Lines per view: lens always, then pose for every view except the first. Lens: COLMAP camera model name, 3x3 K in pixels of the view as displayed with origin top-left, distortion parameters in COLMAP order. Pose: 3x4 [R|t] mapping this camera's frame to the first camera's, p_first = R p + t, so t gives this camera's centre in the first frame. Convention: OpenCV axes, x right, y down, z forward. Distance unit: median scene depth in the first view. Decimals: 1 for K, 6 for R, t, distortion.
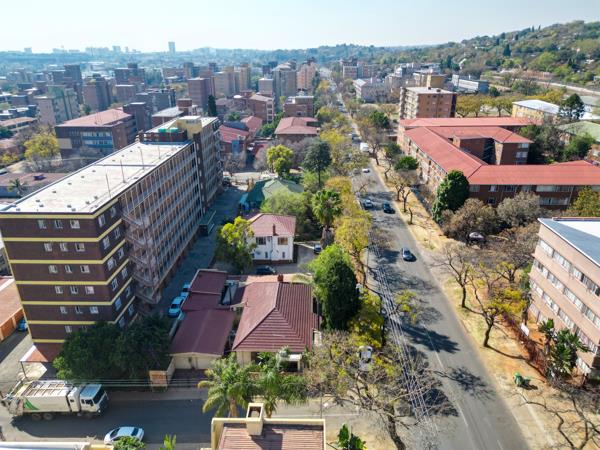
lens RADIAL K [[420.2, 0, 304.4], [0, 420.2, 223.1], [0, 0, 1]] dist [0.066696, -0.004917]
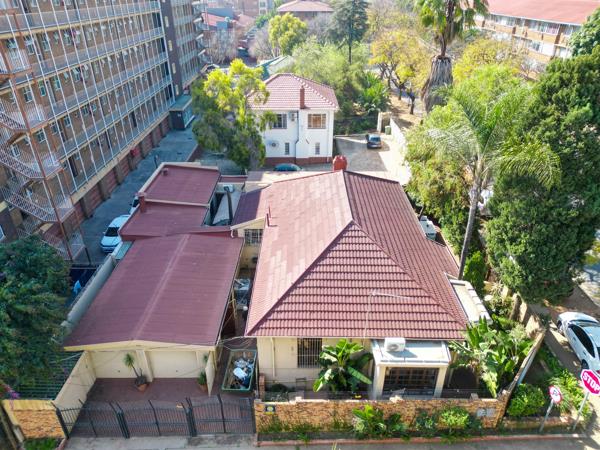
lens RADIAL K [[420.2, 0, 298.5], [0, 420.2, 228.5], [0, 0, 1]] dist [0.066696, -0.004917]
pose [[0.999850, -0.014272, 0.009818, -0.102589], [0.012806, 0.990644, 0.135868, 0.130836], [-0.011665, -0.135722, 0.990678, 0.527375]]
